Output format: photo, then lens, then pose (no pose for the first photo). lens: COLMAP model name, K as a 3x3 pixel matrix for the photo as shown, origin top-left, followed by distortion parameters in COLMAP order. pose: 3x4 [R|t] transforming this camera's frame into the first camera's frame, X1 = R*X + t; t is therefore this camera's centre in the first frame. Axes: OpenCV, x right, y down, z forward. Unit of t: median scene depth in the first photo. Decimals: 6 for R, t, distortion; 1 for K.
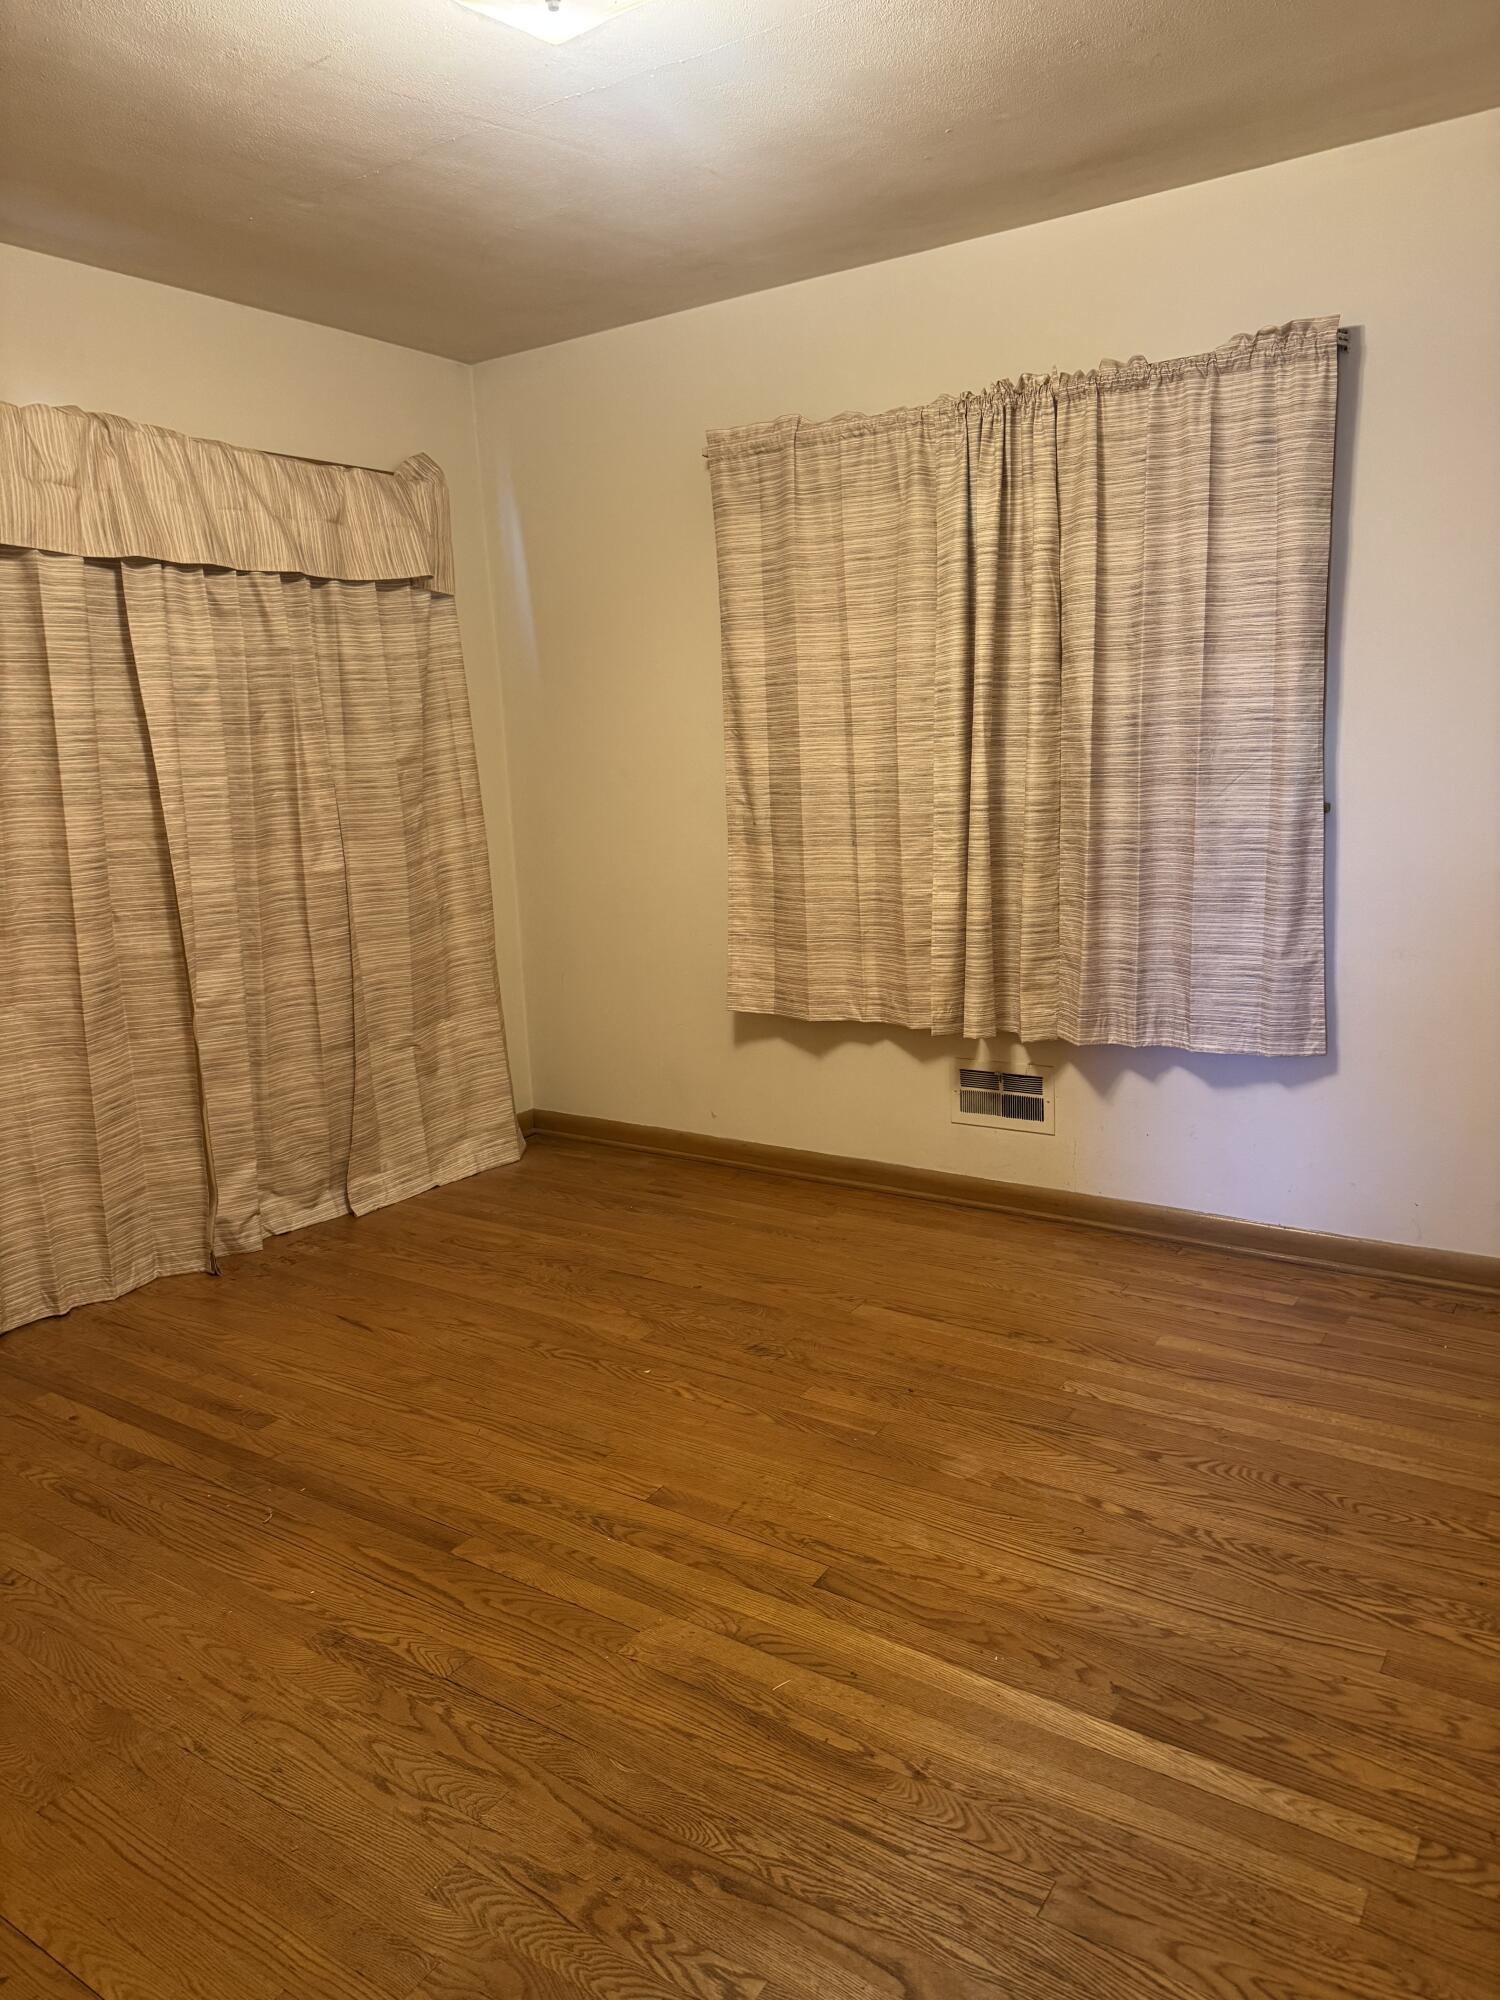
lens RADIAL K [[1419.2, 0, 750.0], [0, 1419.2, 1000.0], [0, 0, 1]] dist [-0.000627, -0.009889]
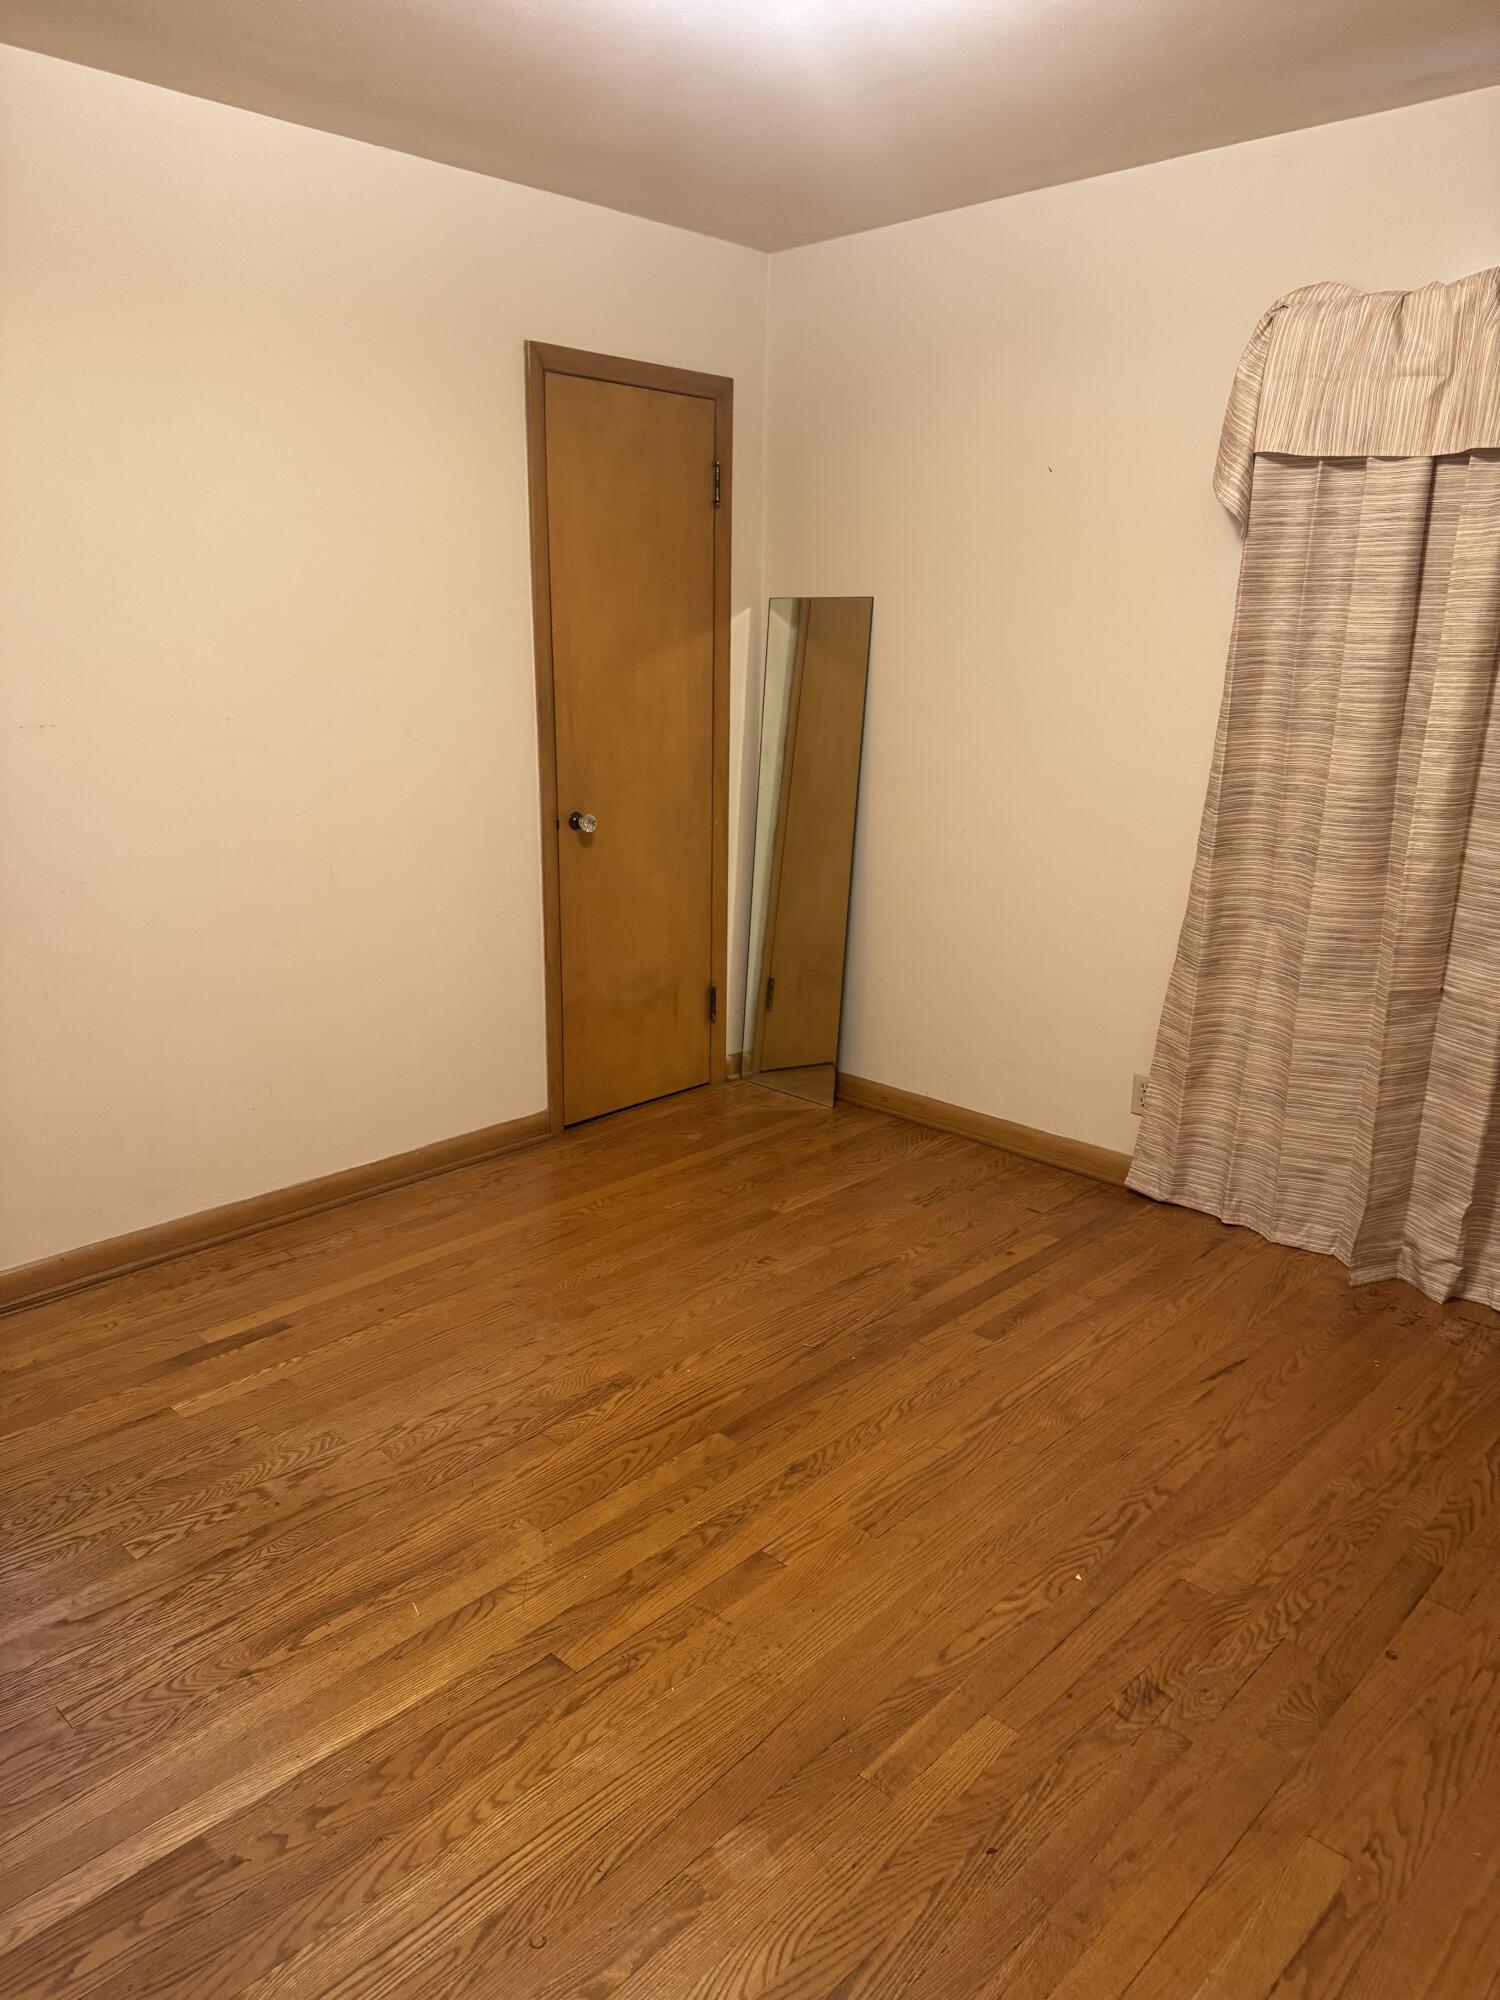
lens RADIAL K [[1419.2, 0, 750.0], [0, 1419.2, 1000.0], [0, 0, 1]] dist [-0.000627, -0.009889]
pose [[-0.171984, 0.307977, -0.935720, 0.760544], [-0.201582, 0.918770, 0.339449, -0.320089], [0.964254, 0.247004, -0.095932, 1.117291]]
